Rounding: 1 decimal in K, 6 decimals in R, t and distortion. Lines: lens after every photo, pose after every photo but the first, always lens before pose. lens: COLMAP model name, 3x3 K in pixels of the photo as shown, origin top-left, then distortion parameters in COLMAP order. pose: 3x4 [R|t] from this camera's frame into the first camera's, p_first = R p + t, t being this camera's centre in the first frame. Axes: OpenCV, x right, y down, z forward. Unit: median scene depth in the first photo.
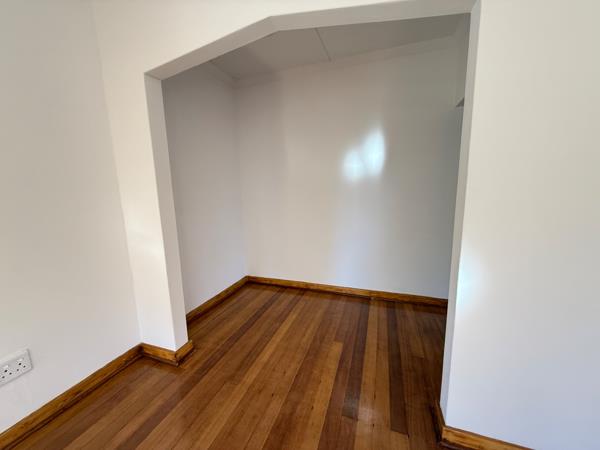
lens RADIAL K [[239.1, 0, 300.7], [0, 239.1, 226.2], [0, 0, 1]] dist [-0.000468, -0.000345]
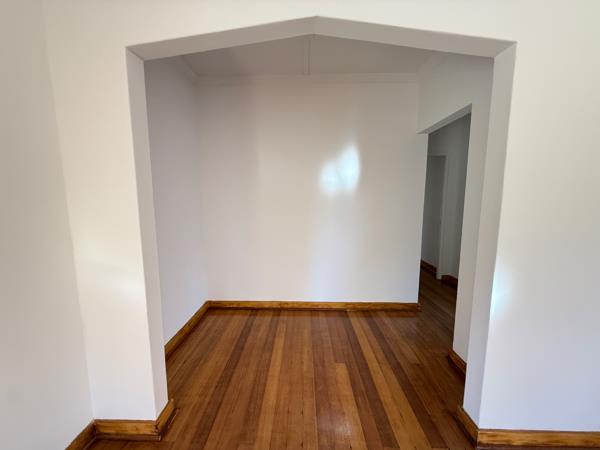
lens RADIAL K [[239.1, 0, 299.6], [0, 239.1, 224.5], [0, 0, 1]] dist [-0.000468, -0.000345]
pose [[0.950677, -0.014685, 0.309836, -0.238905], [0.029756, 0.998590, -0.043972, -0.025665], [-0.308754, 0.051023, 0.949773, 0.097957]]
